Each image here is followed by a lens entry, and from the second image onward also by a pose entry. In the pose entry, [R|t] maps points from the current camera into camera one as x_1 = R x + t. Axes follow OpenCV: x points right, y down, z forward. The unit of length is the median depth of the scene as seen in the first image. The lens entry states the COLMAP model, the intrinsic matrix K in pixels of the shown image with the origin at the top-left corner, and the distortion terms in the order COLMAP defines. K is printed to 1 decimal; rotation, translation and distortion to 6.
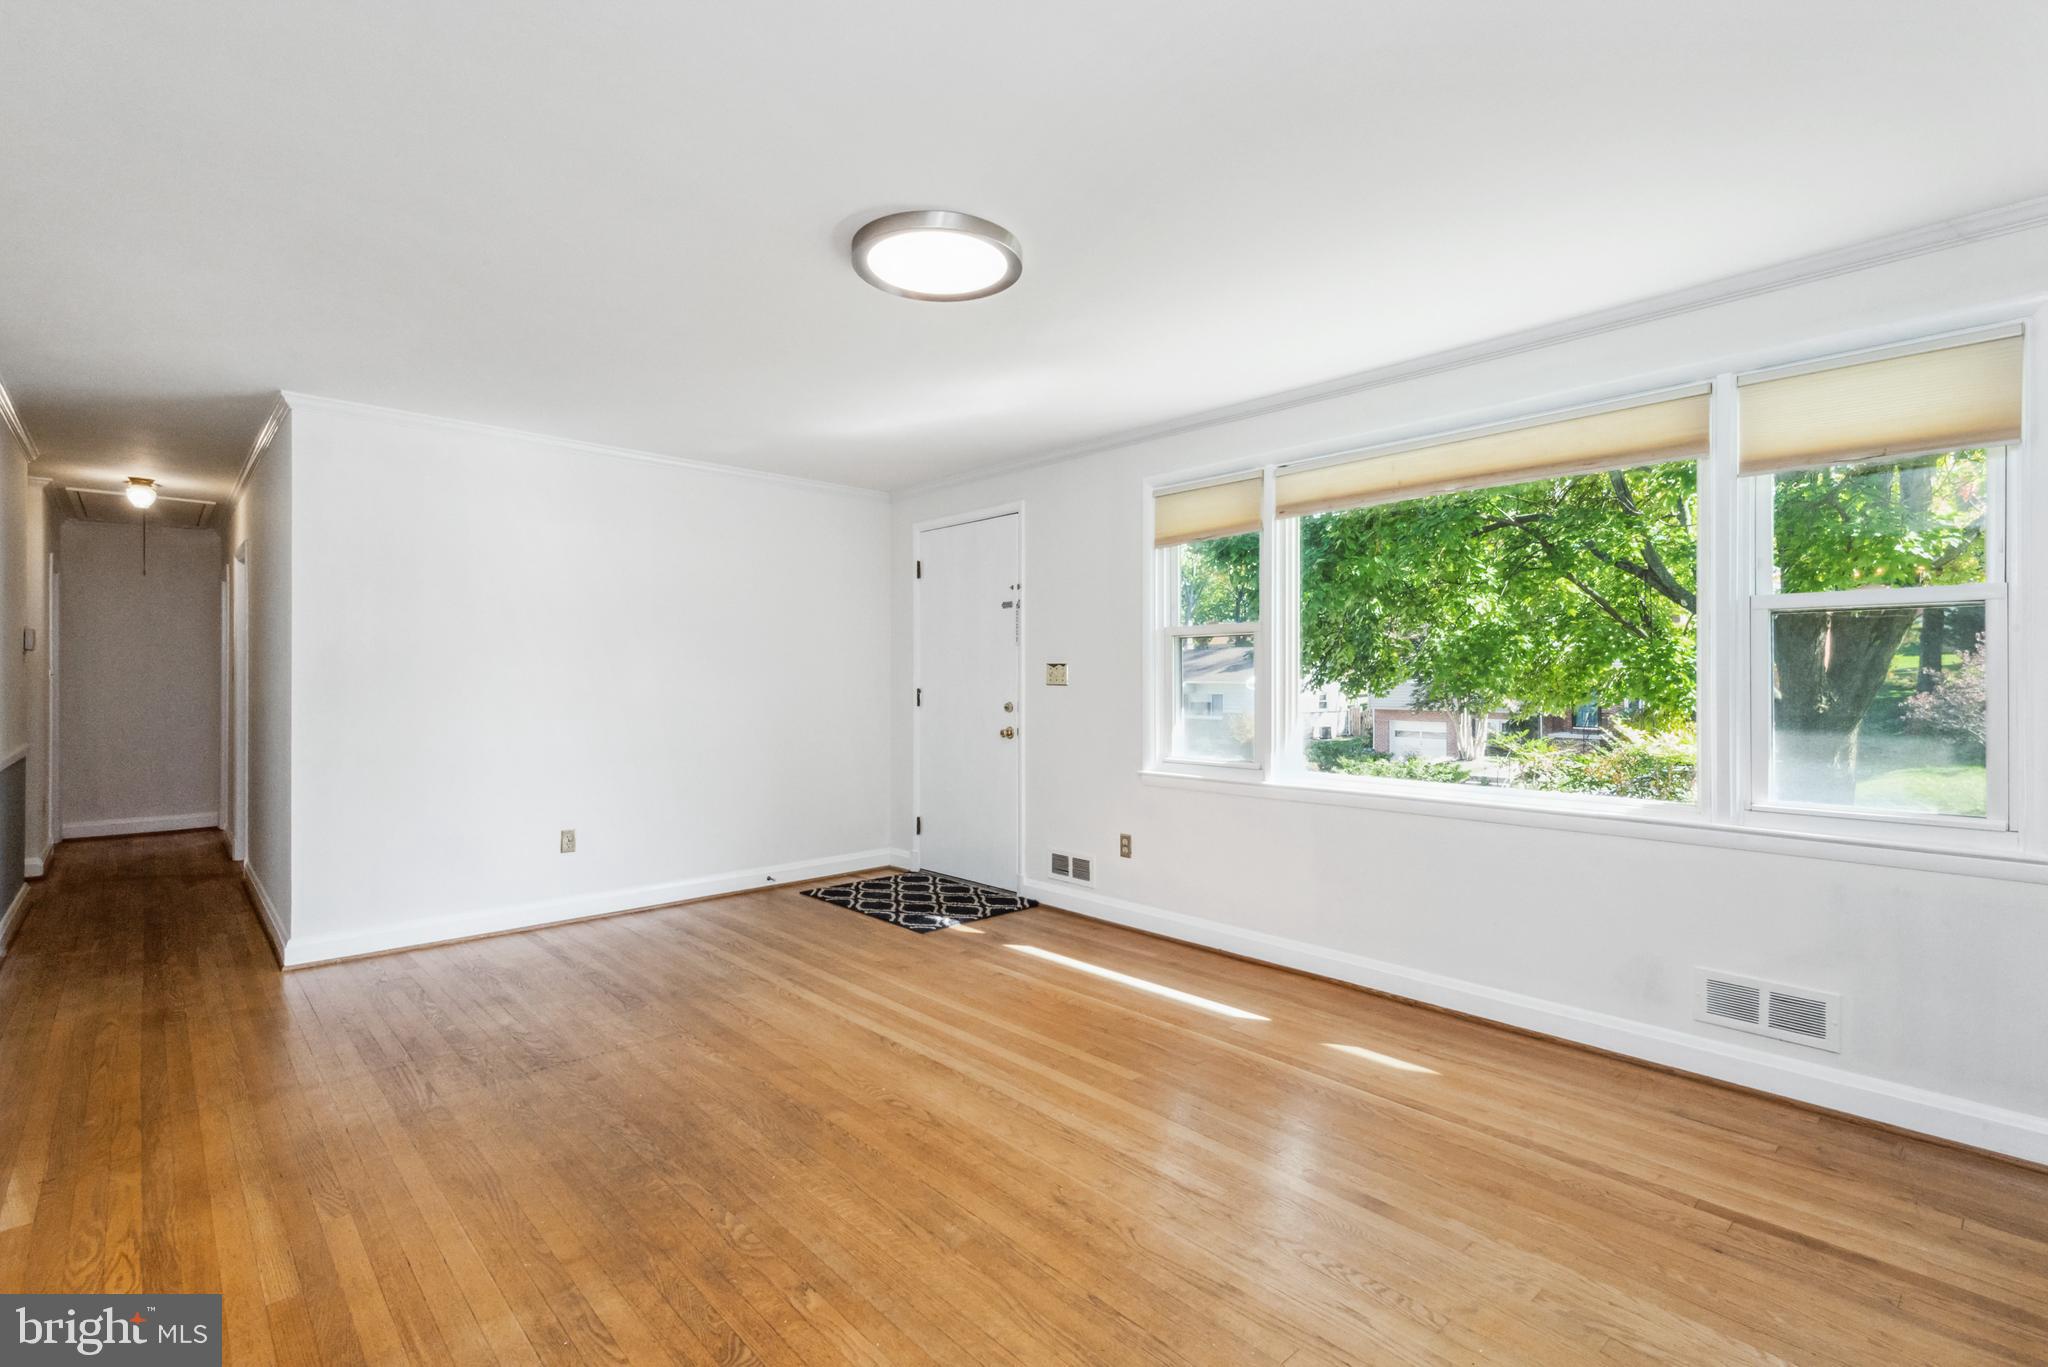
lens RADIAL K [[938.6, 0, 1021.5], [0, 938.6, 675.4], [0, 0, 1]] dist [0.031184, -0.007535]
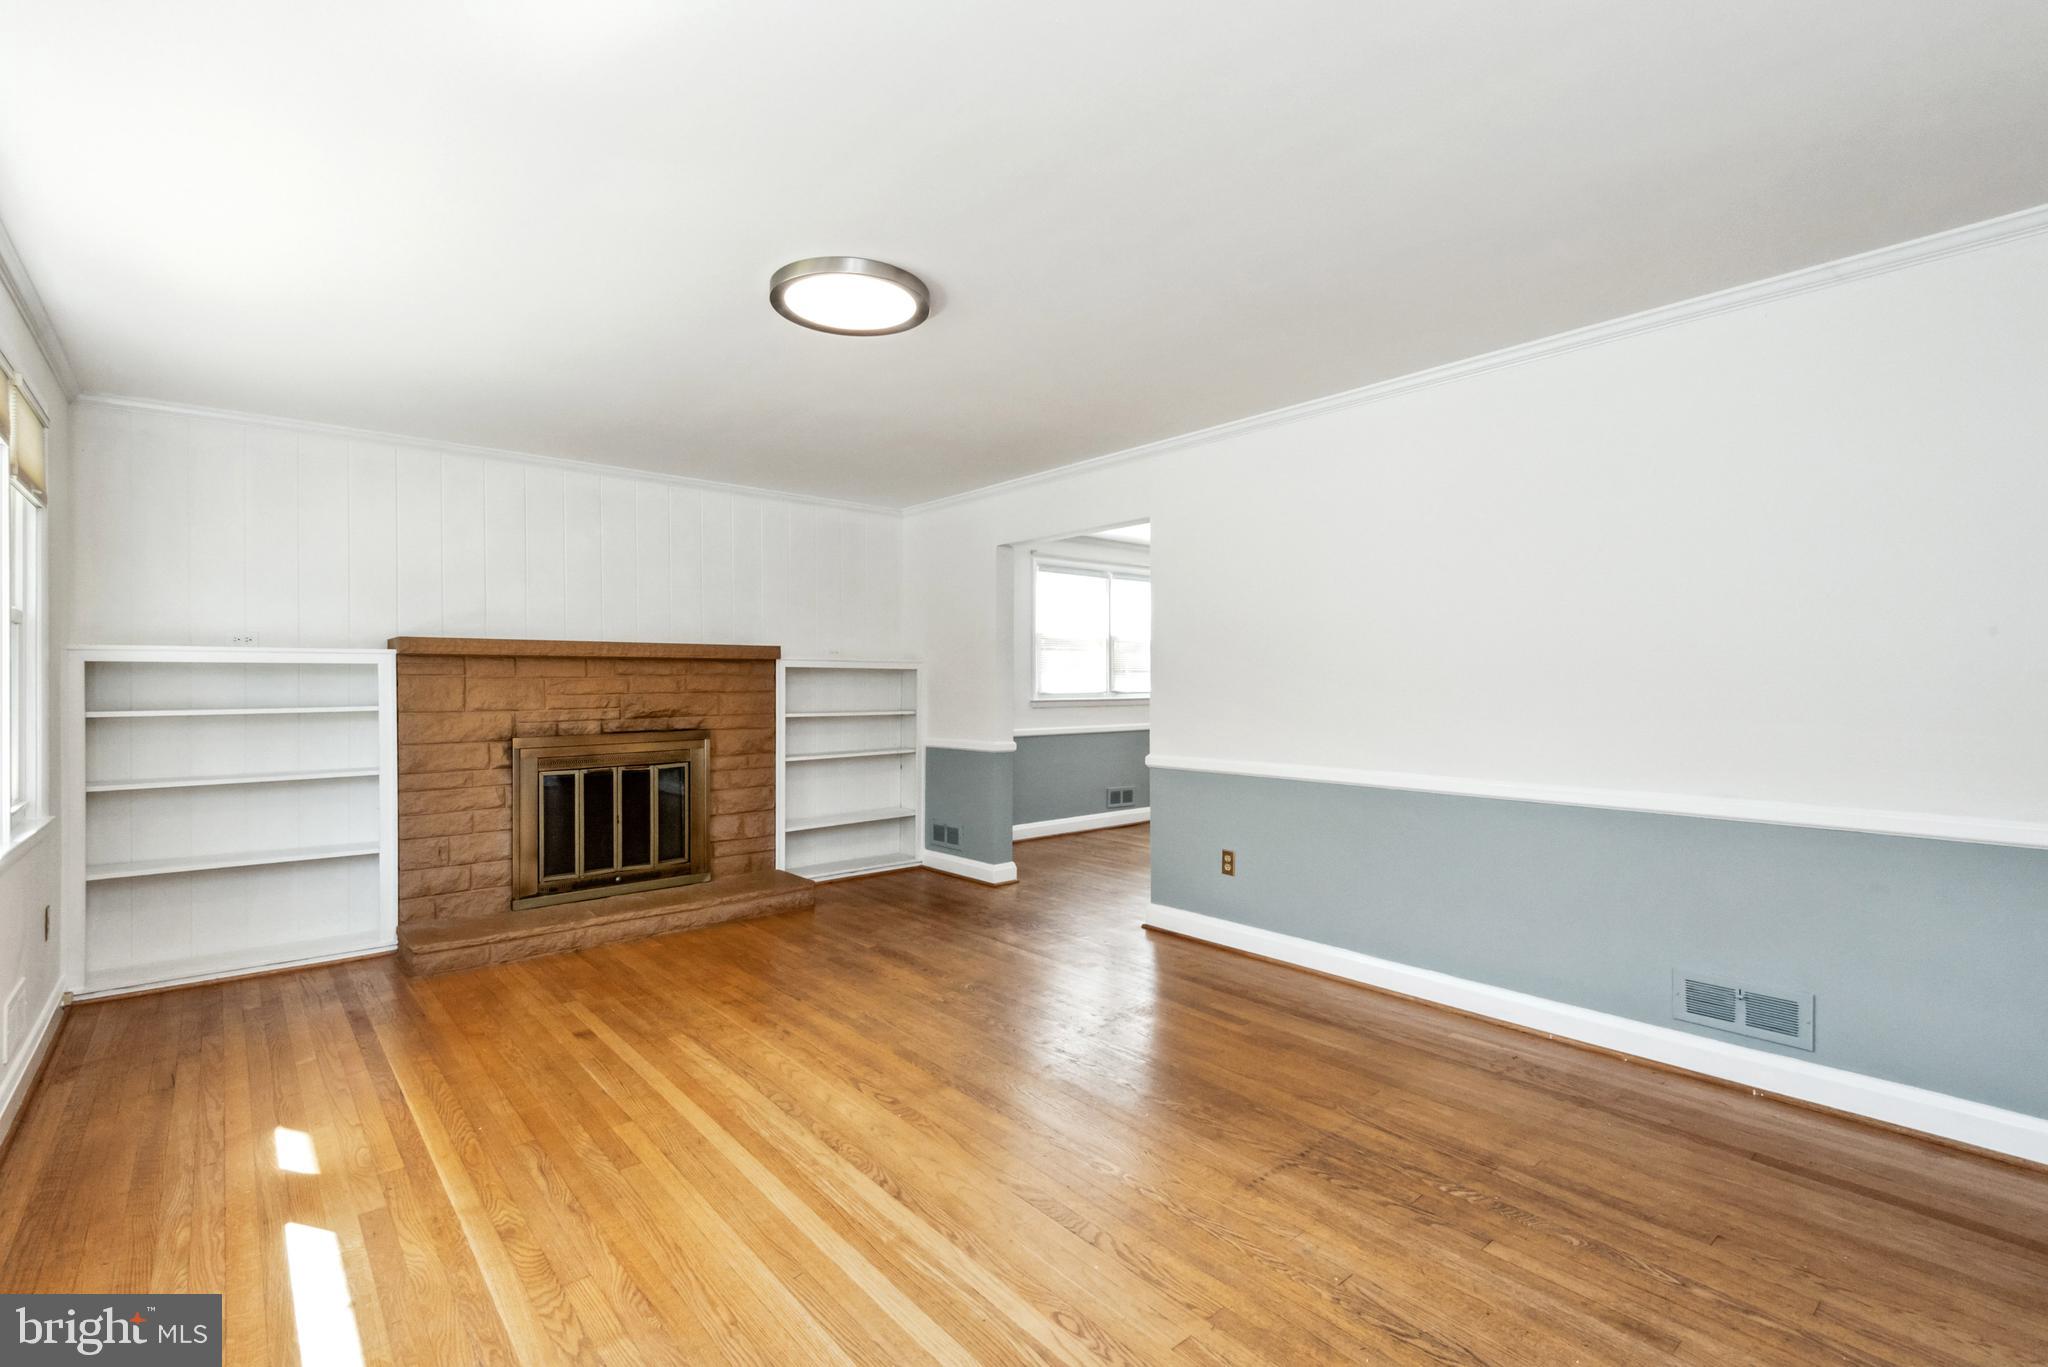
lens RADIAL K [[938.6, 0, 1018.8], [0, 938.6, 683.6], [0, 0, 1]] dist [0.031184, -0.007535]
pose [[-0.999262, -0.000565, 0.038402, -0.210494], [-0.000537, 1.000000, 0.000745, -0.001137], [-0.038402, 0.000724, -0.999262, 1.354884]]
